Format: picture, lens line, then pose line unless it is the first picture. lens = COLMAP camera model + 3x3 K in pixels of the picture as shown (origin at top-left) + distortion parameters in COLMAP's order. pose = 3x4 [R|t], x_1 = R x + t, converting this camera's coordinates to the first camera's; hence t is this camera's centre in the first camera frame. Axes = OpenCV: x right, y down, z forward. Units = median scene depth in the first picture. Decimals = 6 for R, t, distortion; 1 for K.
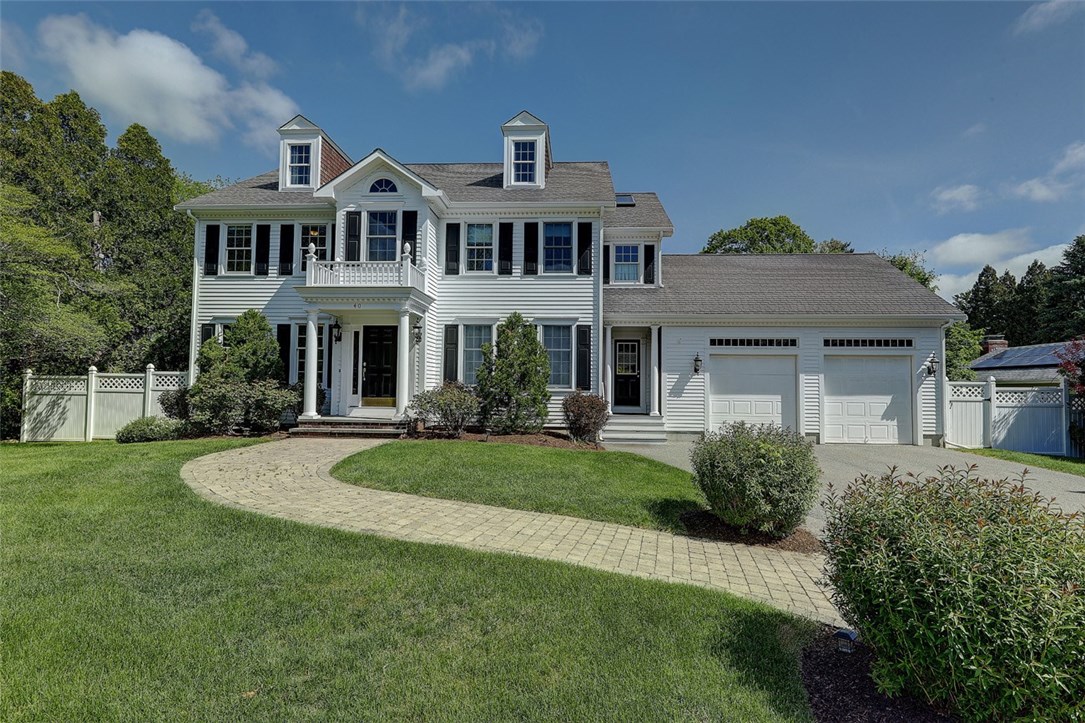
lens RADIAL K [[520.7, 0, 542.3], [0, 520.7, 357.3], [0, 0, 1]] dist [0.001332, 0.000051]
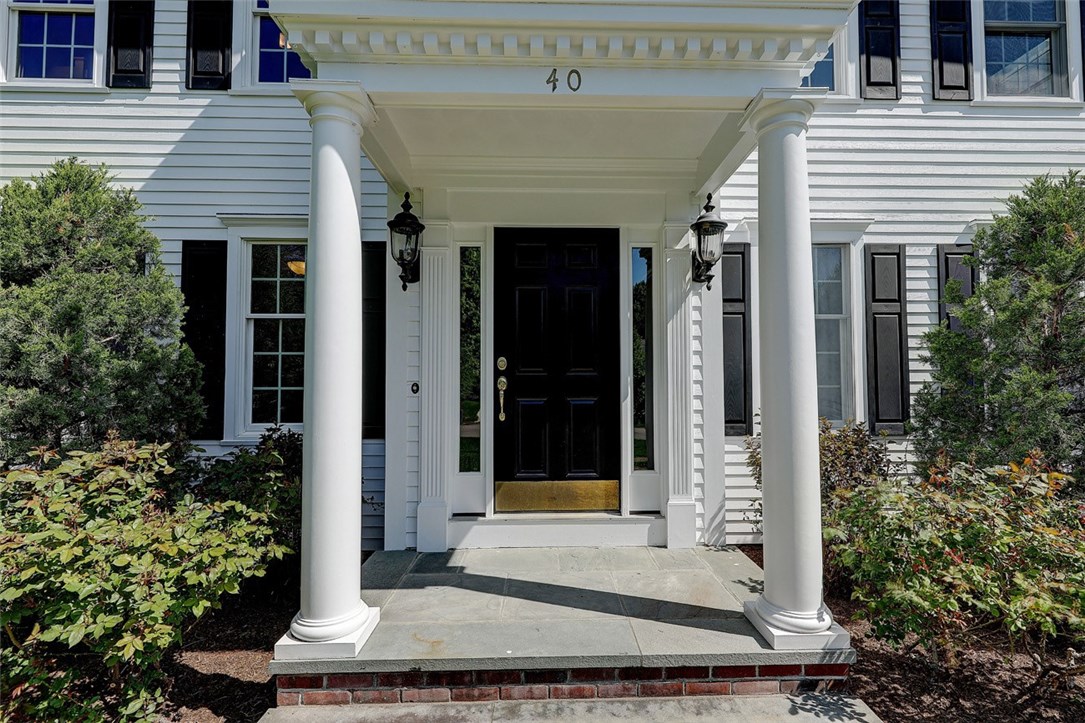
lens RADIAL K [[520.7, 0, 542.9], [0, 520.7, 365.6], [0, 0, 1]] dist [0.001332, 0.000051]
pose [[0.996277, -0.012639, 0.085278, -0.332159], [0.012060, 0.999901, 0.007305, 0.012080], [-0.085361, -0.006249, 0.996330, 0.693089]]
